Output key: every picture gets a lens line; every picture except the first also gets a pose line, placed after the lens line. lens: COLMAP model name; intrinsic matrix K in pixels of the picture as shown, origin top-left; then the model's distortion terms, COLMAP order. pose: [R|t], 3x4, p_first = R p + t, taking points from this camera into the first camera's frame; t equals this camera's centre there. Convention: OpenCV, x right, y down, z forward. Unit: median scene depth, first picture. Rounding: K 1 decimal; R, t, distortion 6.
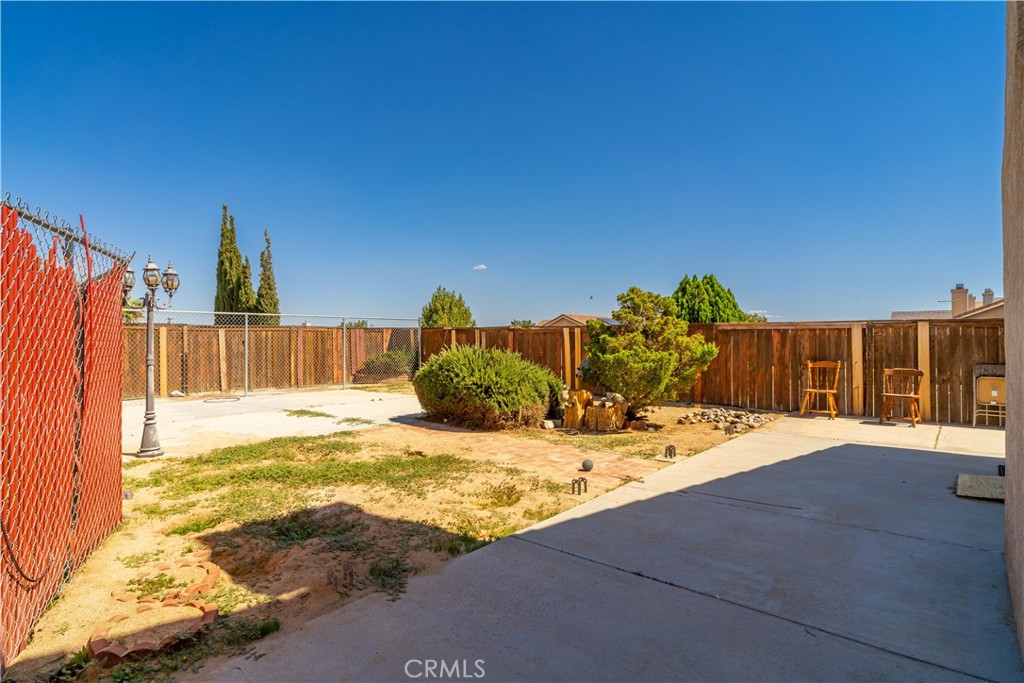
lens RADIAL K [[580.2, 0, 515.2], [0, 580.2, 335.8], [0, 0, 1]] dist [0.006641, 0.002607]
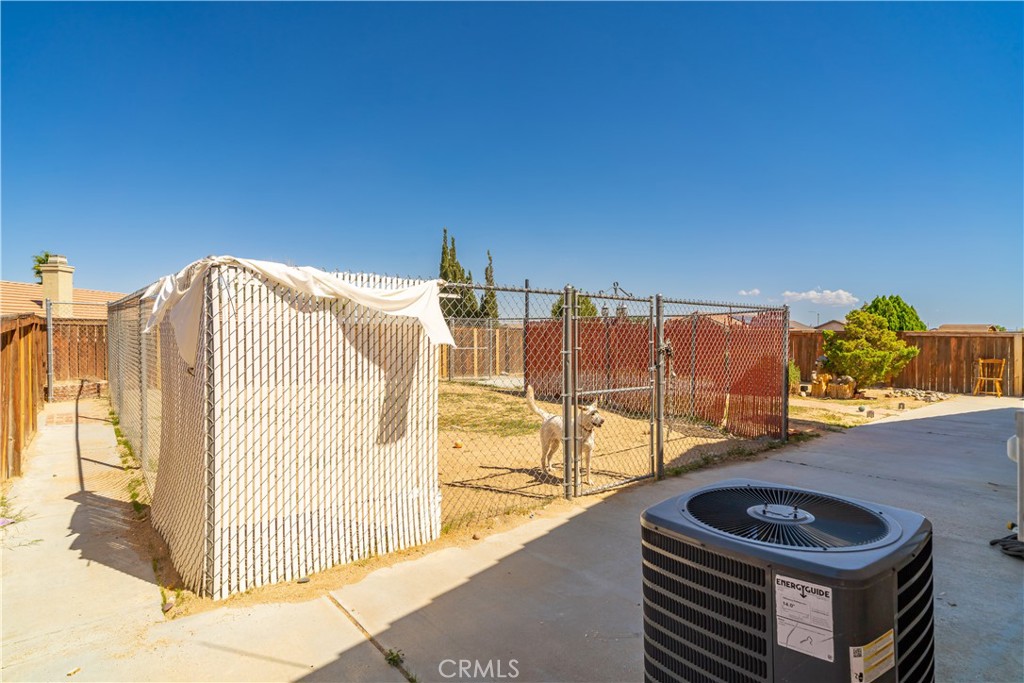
lens RADIAL K [[580.2, 0, 510.8], [0, 580.2, 338.4], [0, 0, 1]] dist [0.006641, 0.002607]
pose [[0.983821, 0.010114, -0.178869, -0.401034], [-0.007481, 0.999854, 0.015384, -0.021634], [0.178998, -0.013797, 0.983753, -0.666035]]
